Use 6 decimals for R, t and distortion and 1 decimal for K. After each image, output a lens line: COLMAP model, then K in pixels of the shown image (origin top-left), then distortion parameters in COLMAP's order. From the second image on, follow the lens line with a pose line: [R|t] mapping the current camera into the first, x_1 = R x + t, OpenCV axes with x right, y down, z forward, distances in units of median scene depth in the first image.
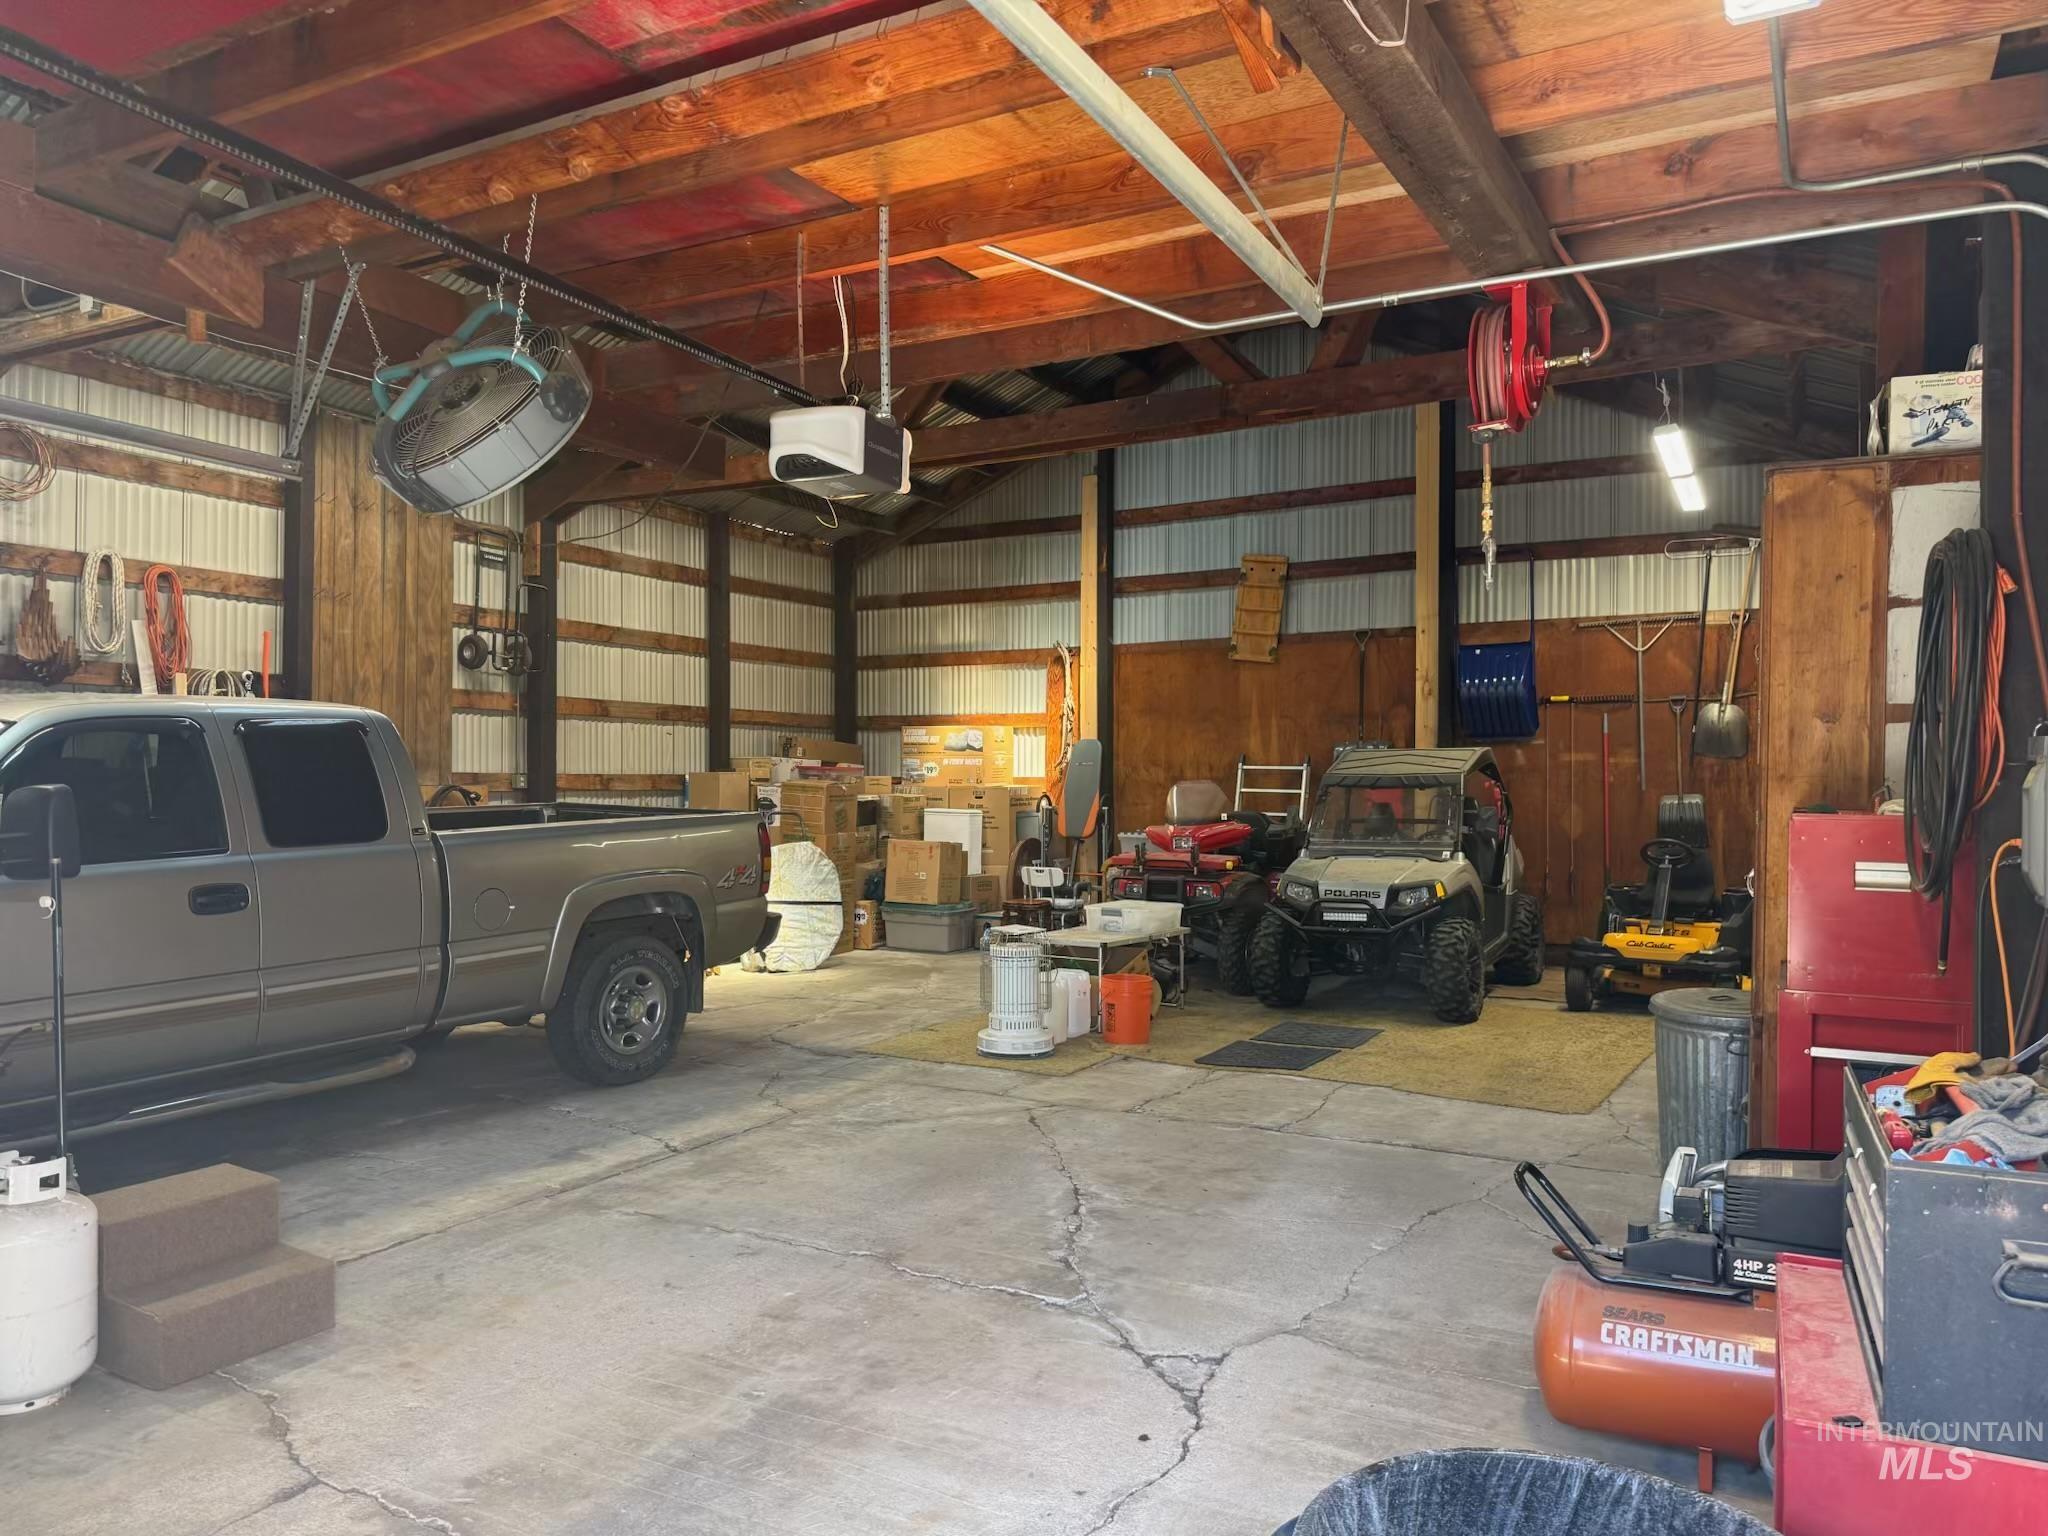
lens RADIAL K [[1436.3, 0, 1024.9], [0, 1436.3, 768.0], [0, 0, 1]] dist [0.038196, -0.048501]
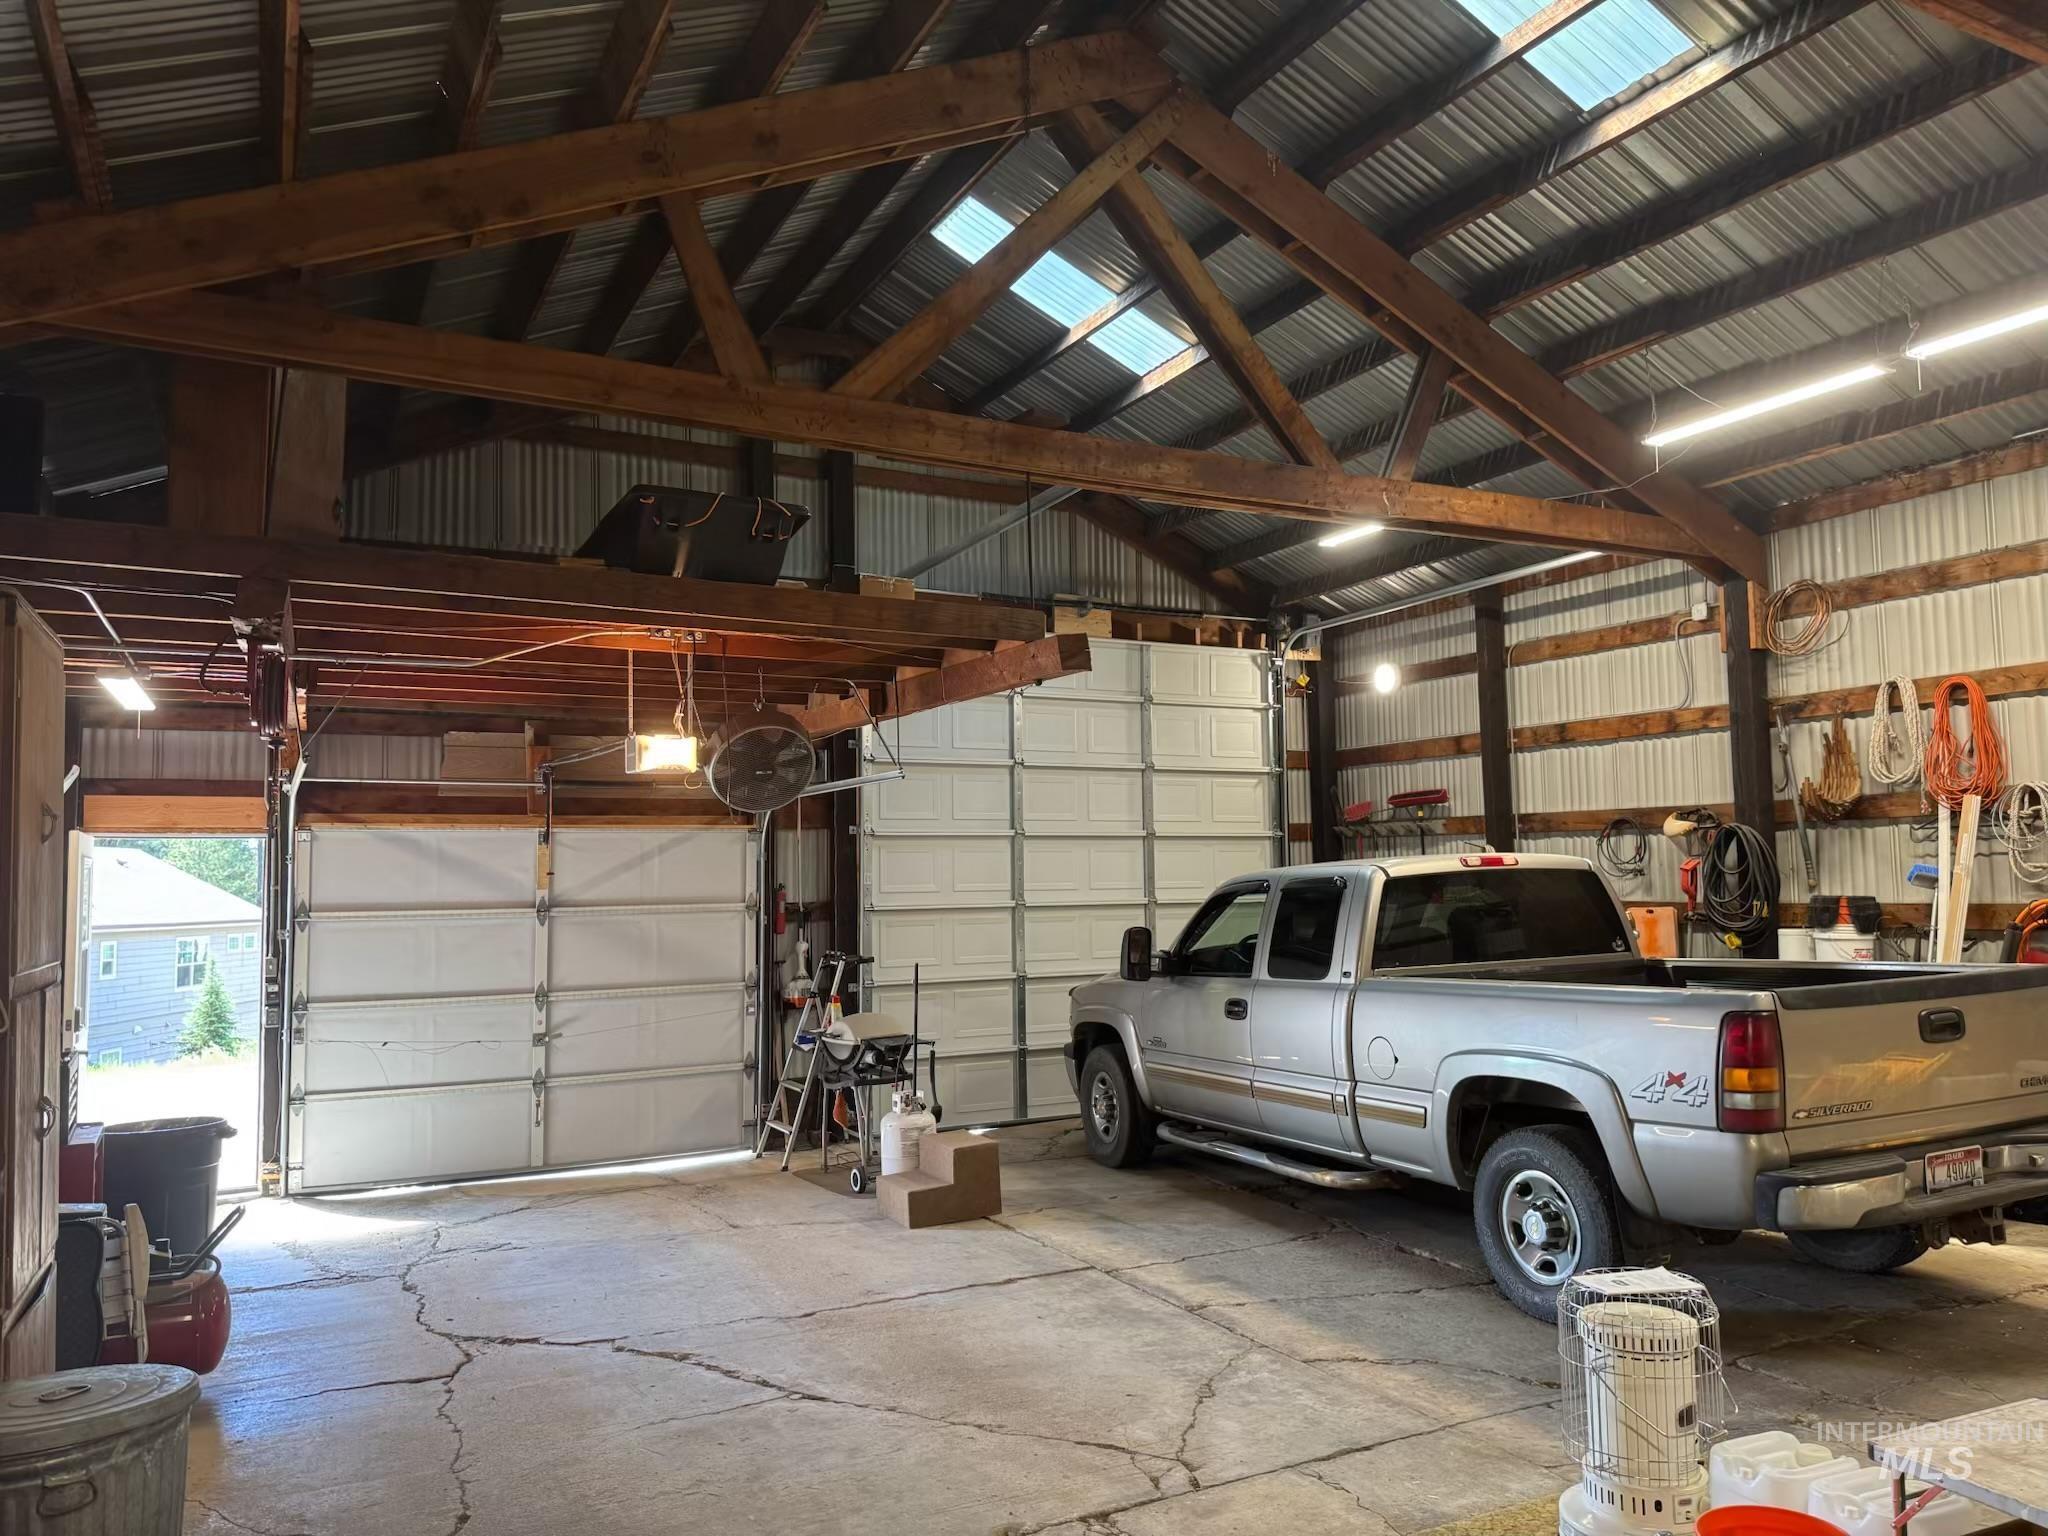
lens RADIAL K [[1436.3, 0, 1025.1], [0, 1436.3, 777.2], [0, 0, 1]] dist [0.038196, -0.048501]
pose [[-0.552960, -0.050193, -0.831695, 0.706086], [0.022854, 0.996895, -0.075358, -0.034498], [0.832894, -0.060677, -0.550096, 1.522420]]
